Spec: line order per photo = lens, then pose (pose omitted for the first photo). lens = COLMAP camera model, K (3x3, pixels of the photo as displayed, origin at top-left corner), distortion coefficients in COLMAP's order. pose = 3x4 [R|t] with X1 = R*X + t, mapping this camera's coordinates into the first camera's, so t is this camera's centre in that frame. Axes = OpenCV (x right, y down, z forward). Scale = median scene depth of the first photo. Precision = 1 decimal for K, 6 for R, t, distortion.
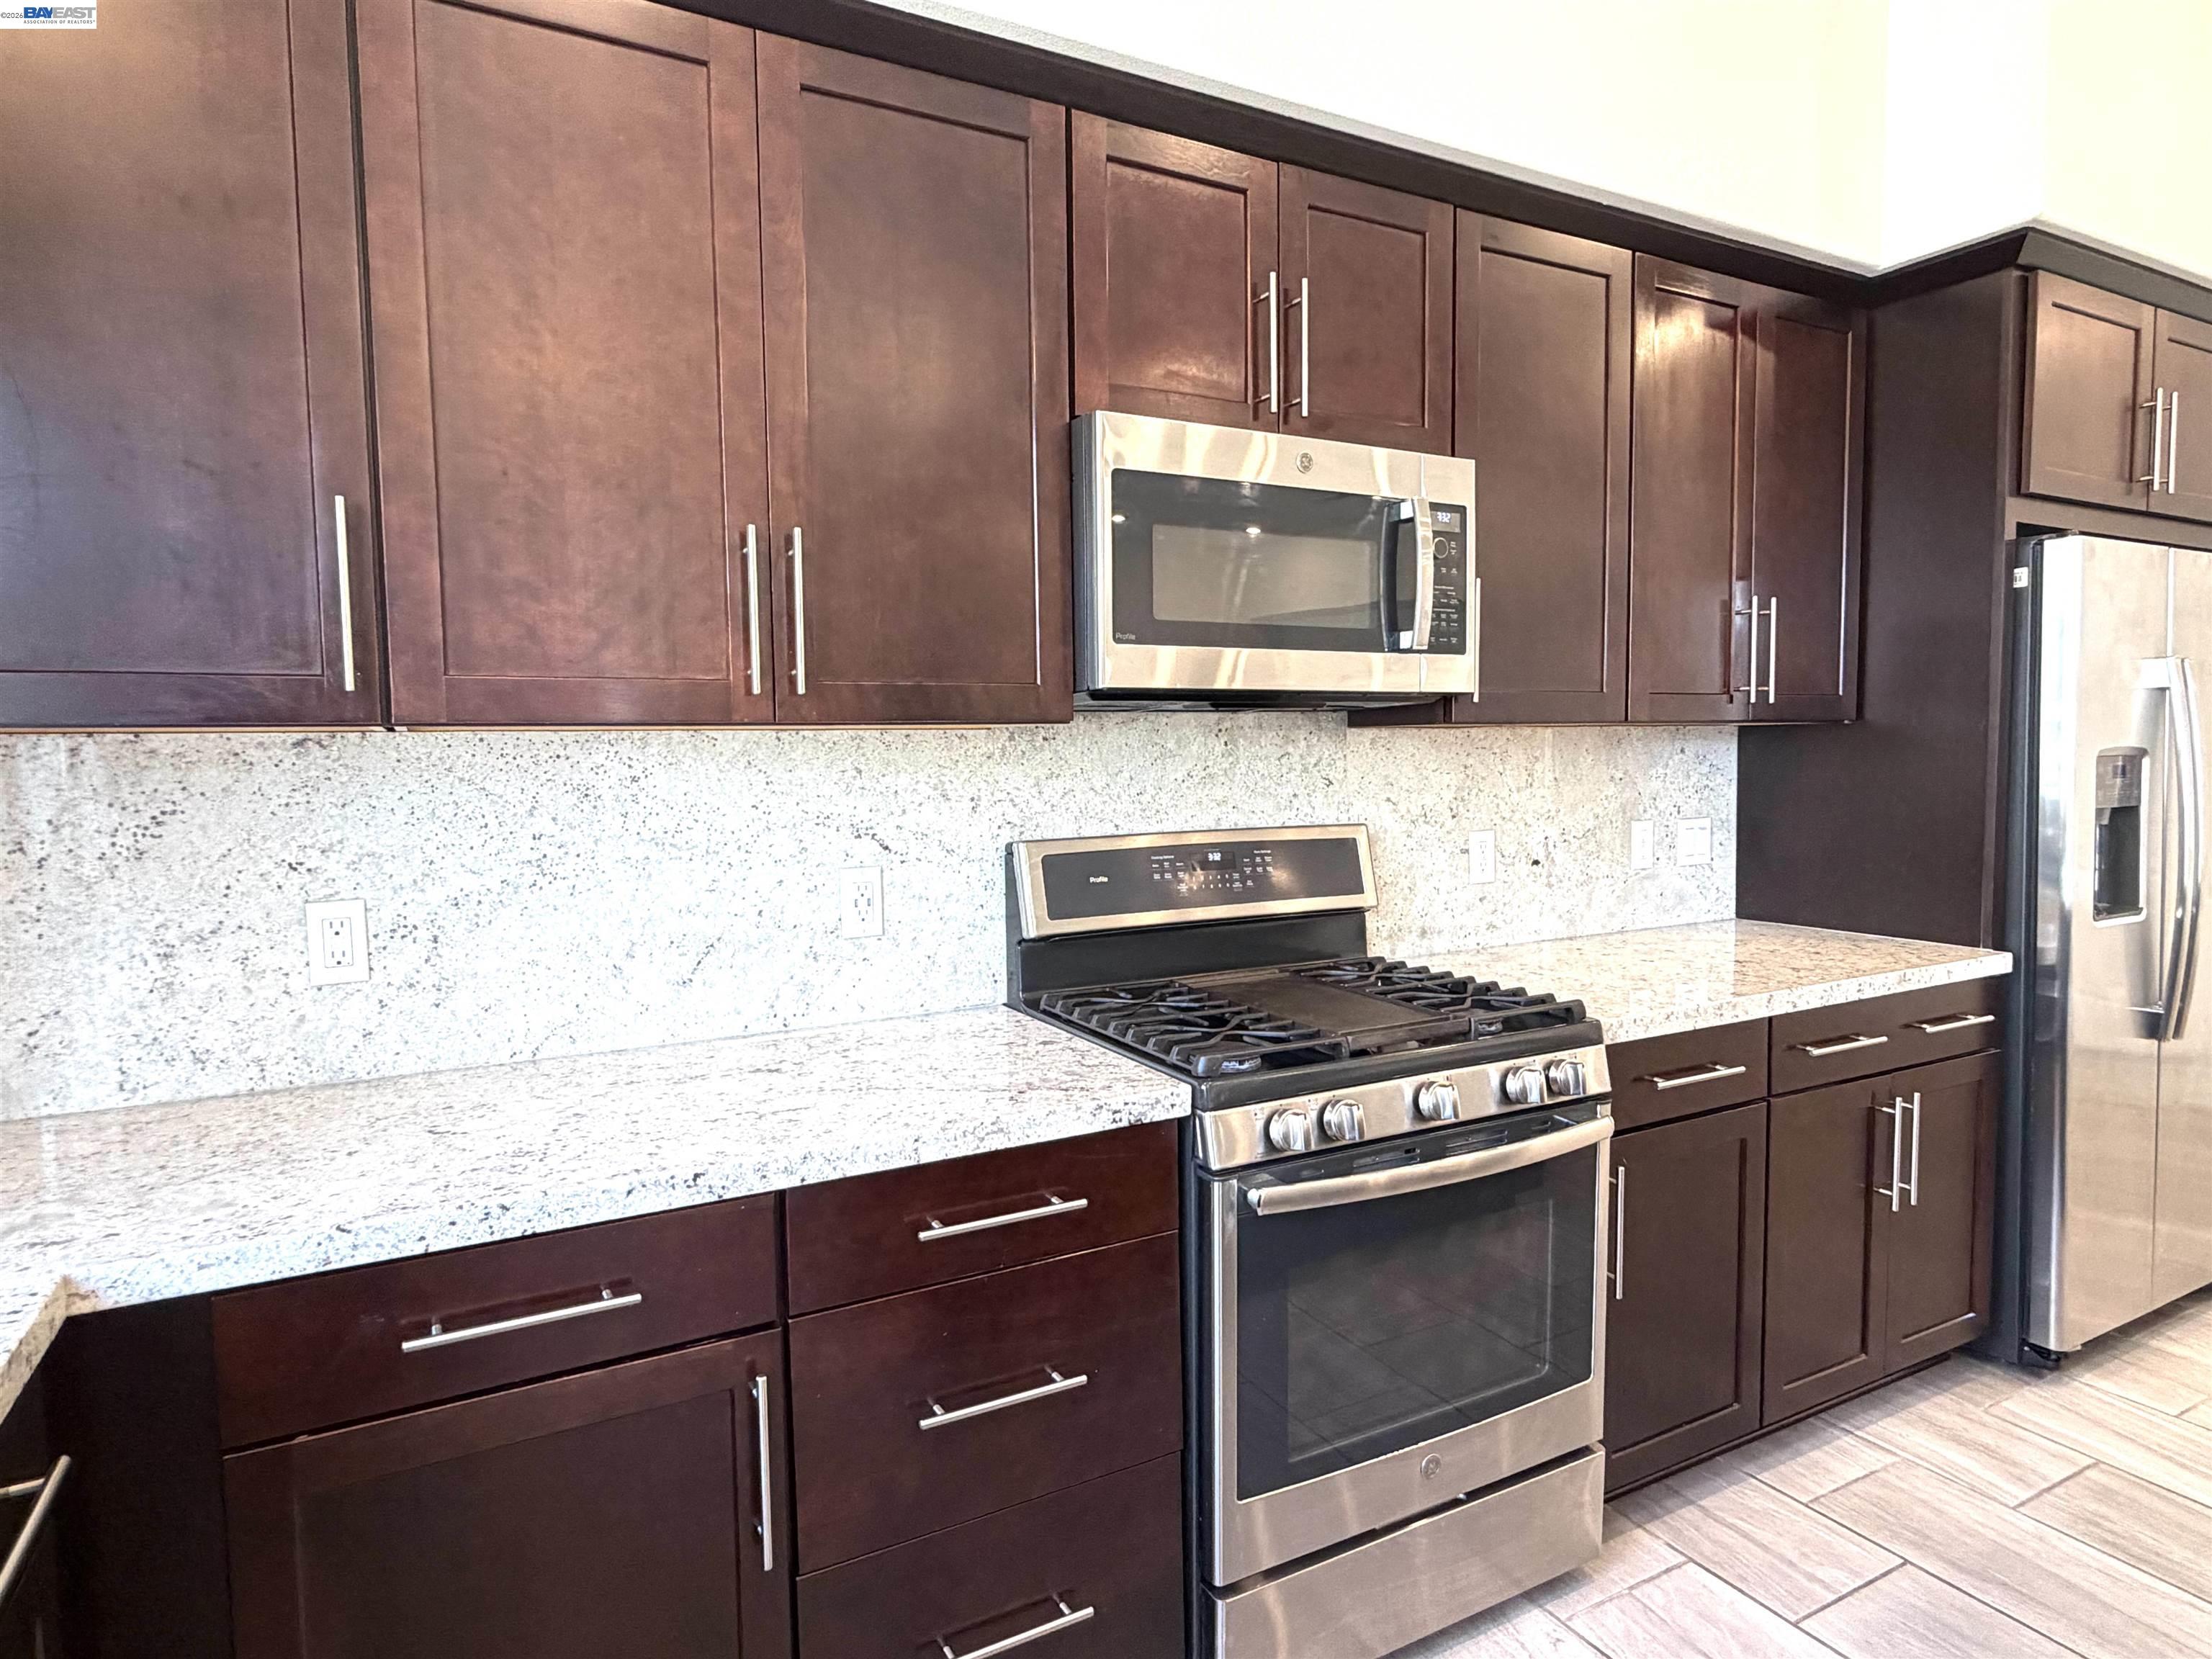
lens RADIAL K [[1261.8, 0, 1104.9], [0, 1261.8, 831.3], [0, 0, 1]] dist [-0.004939, -0.000196]
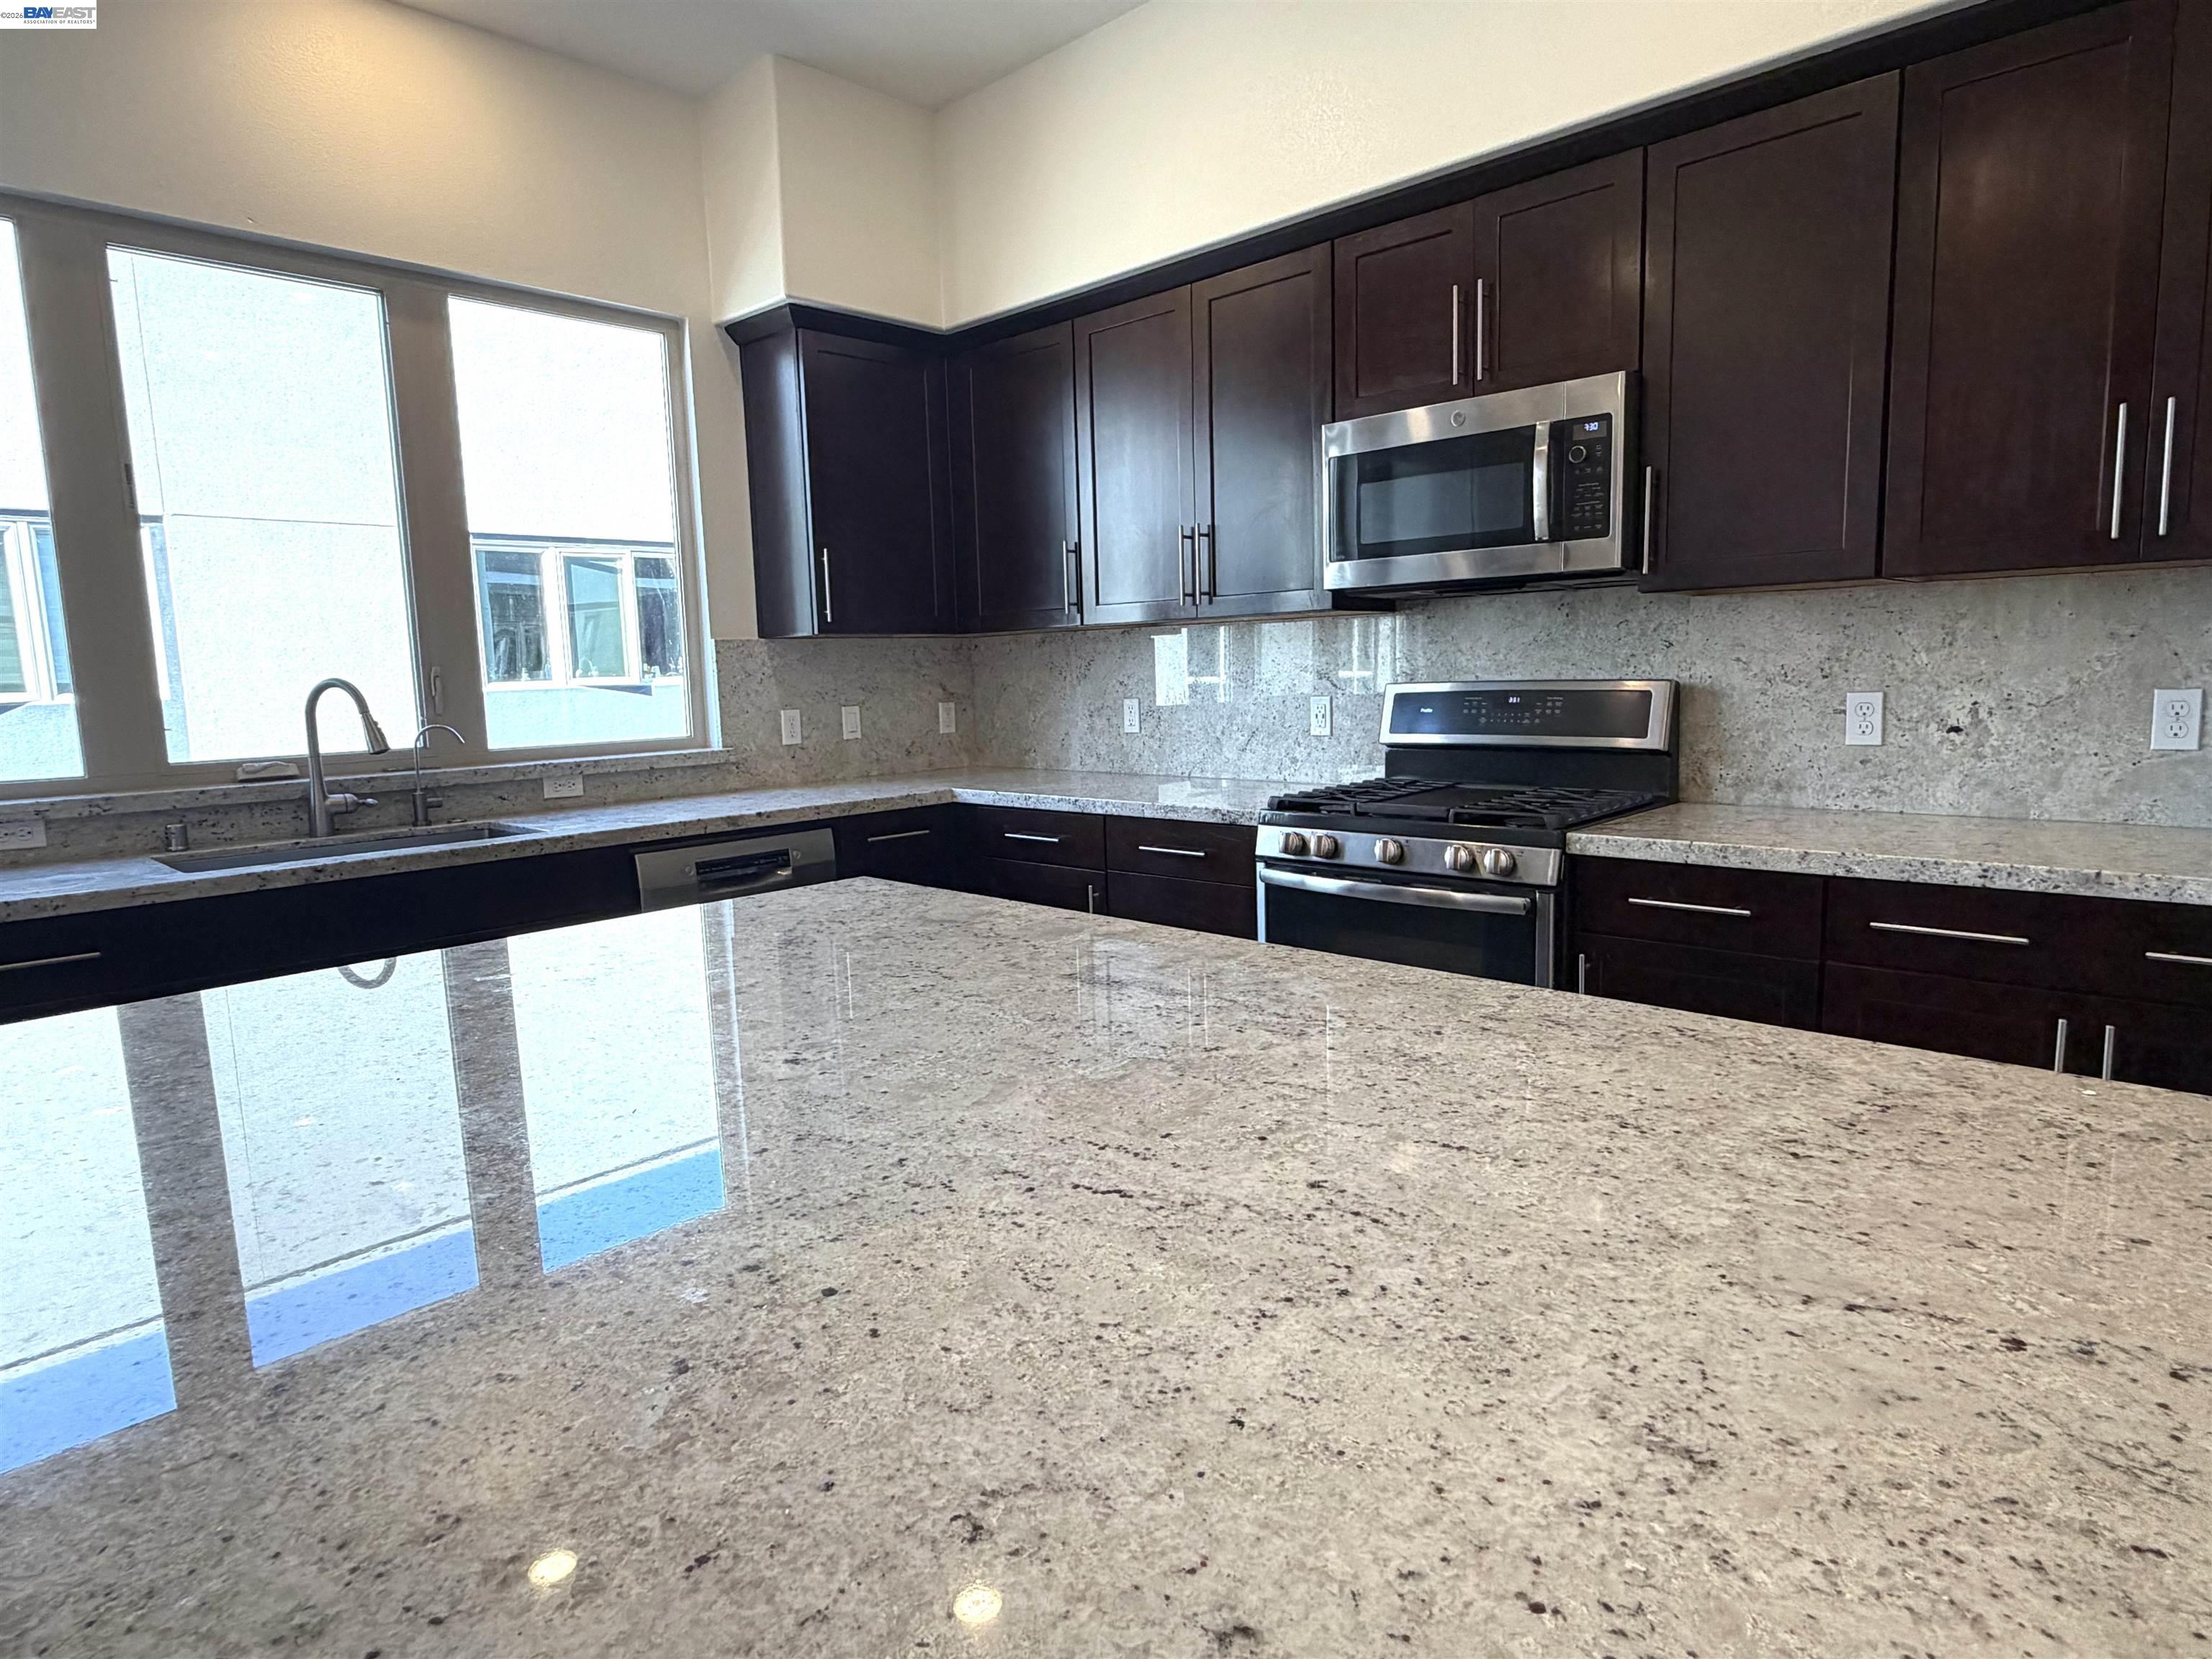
lens RADIAL K [[1261.8, 0, 1102.9], [0, 1261.8, 819.0], [0, 0, 1]] dist [-0.004939, -0.000196]
pose [[0.309219, 0.120289, -0.943353, 1.125796], [-0.035858, 0.992737, 0.114833, 0.006660], [0.950315, -0.001682, 0.311286, 0.134223]]
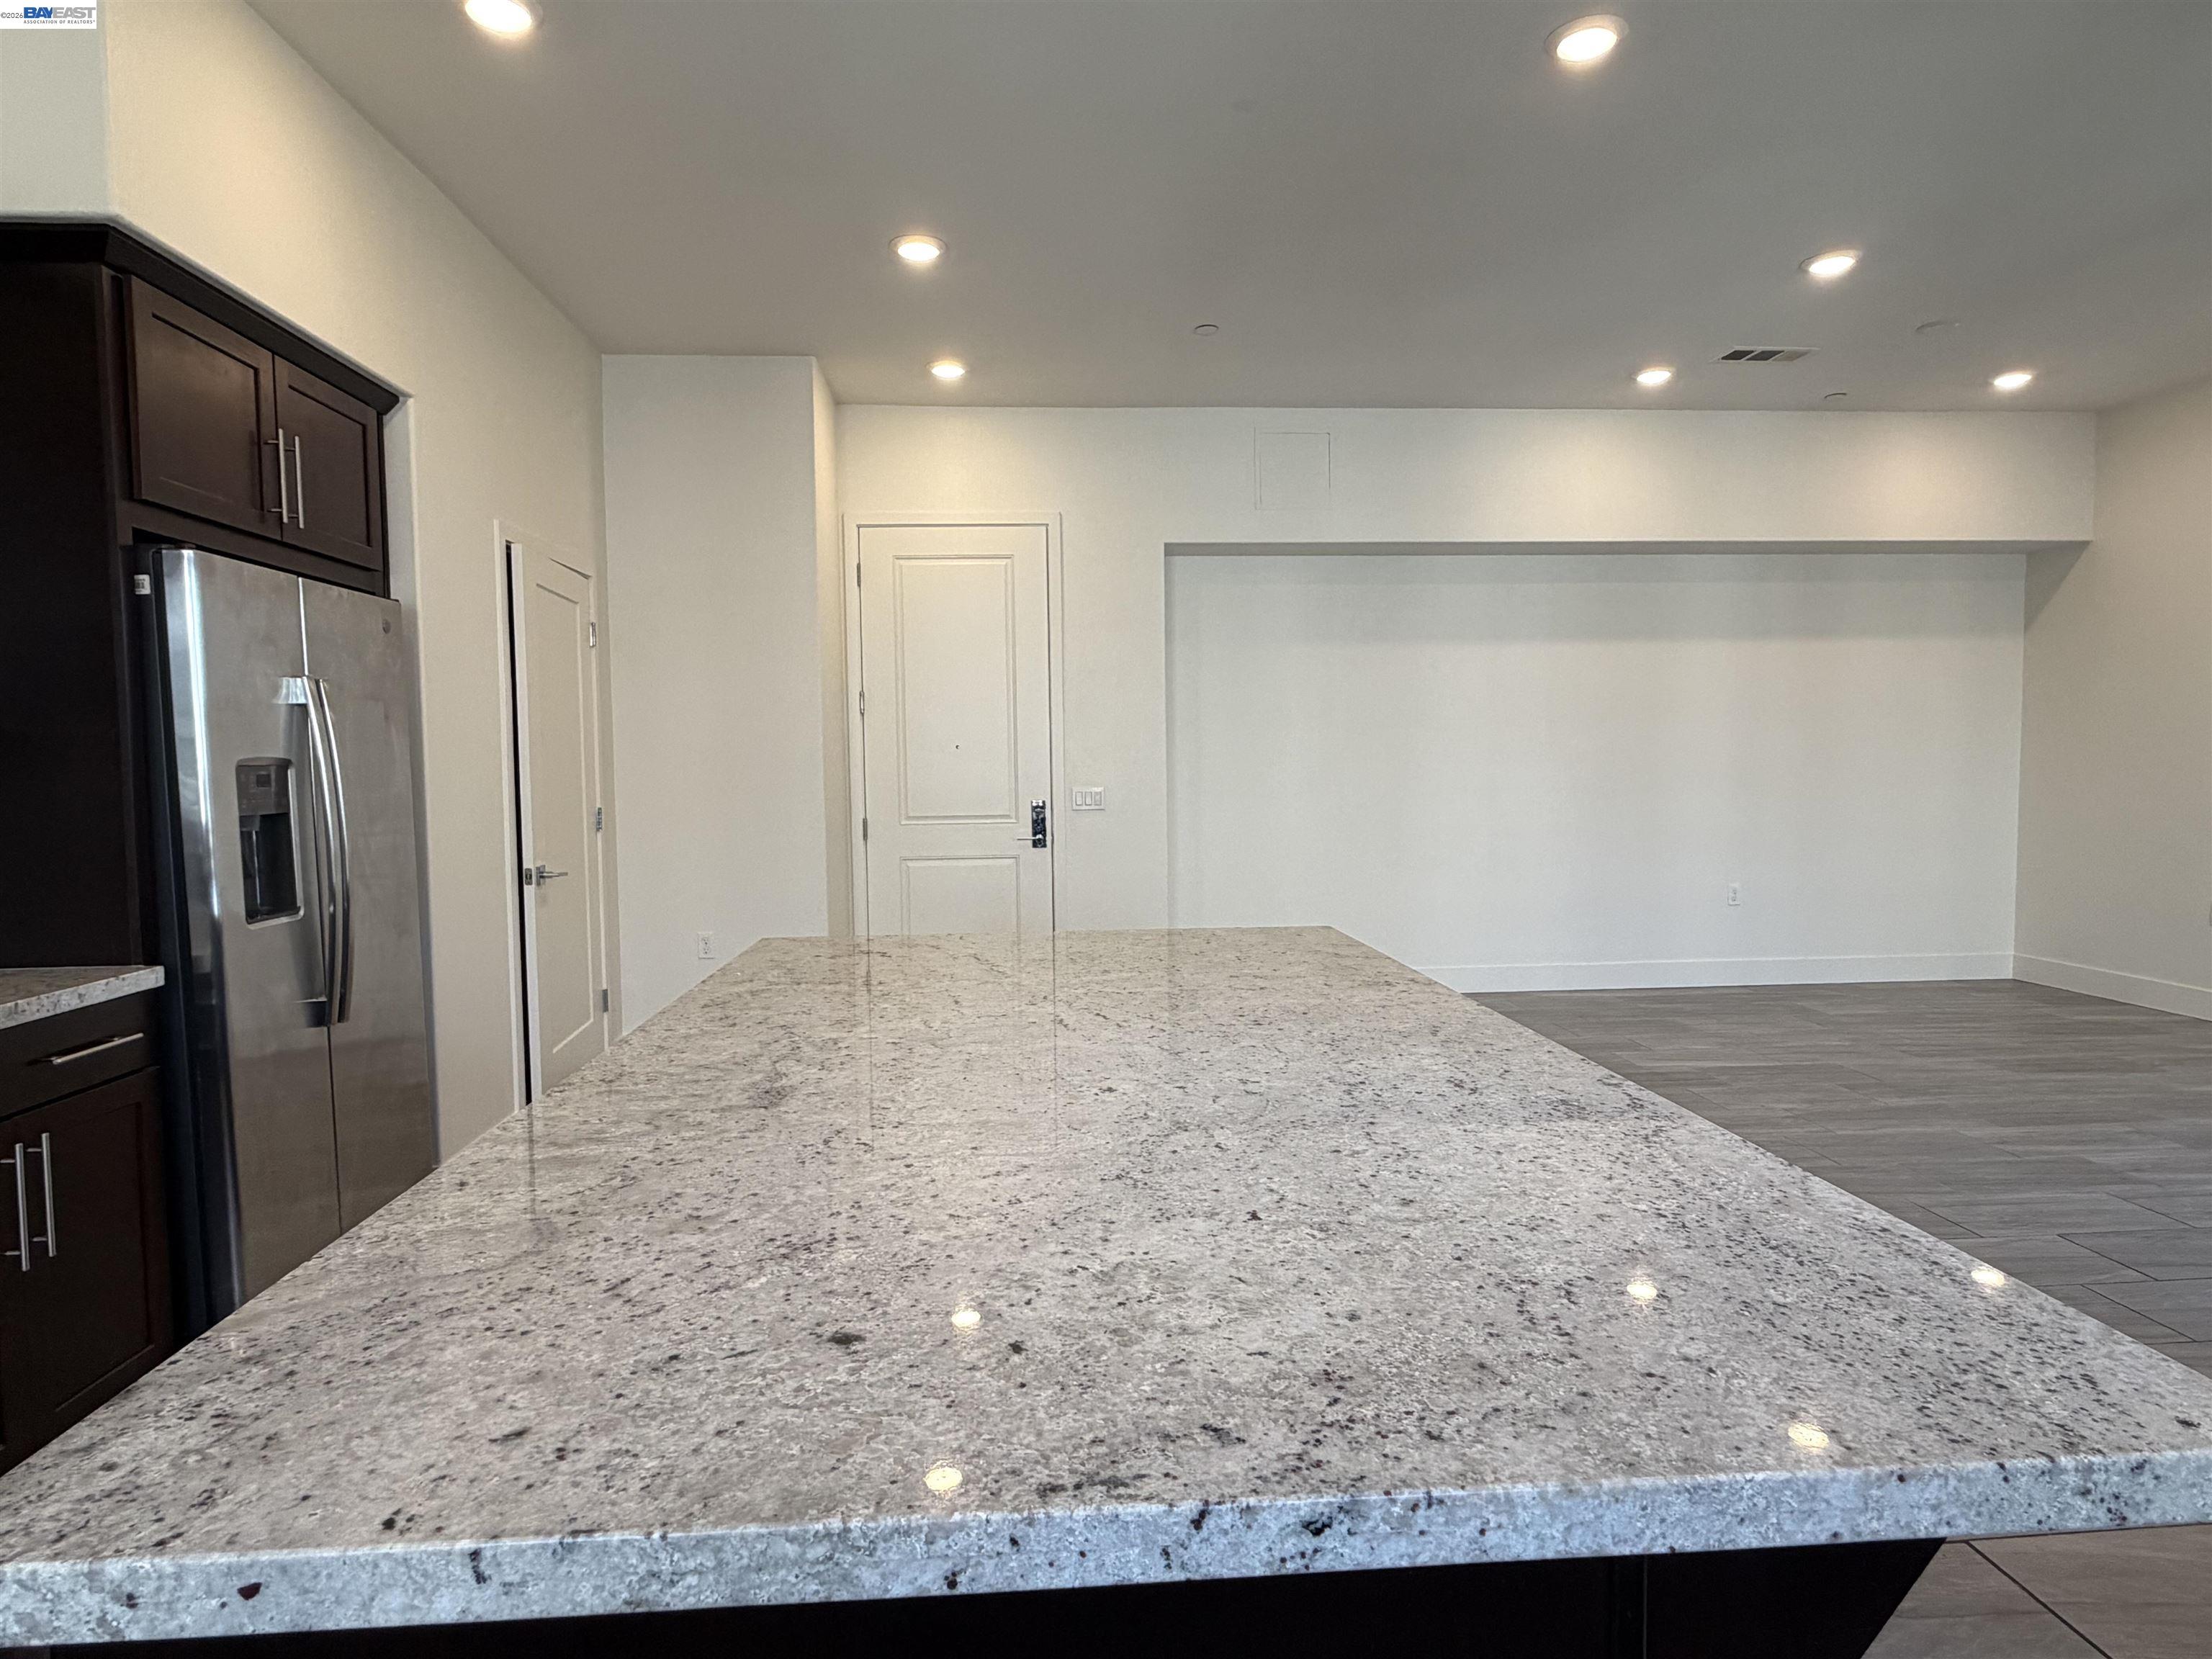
lens RADIAL K [[1261.8, 0, 1085.8], [0, 1261.8, 827.1], [0, 0, 1]] dist [-0.004939, -0.000196]
pose [[0.413414, -0.040303, 0.909651, 0.130616], [0.068582, 0.997560, 0.013029, 0.025253], [-0.907957, 0.056999, 0.415169, -0.066547]]
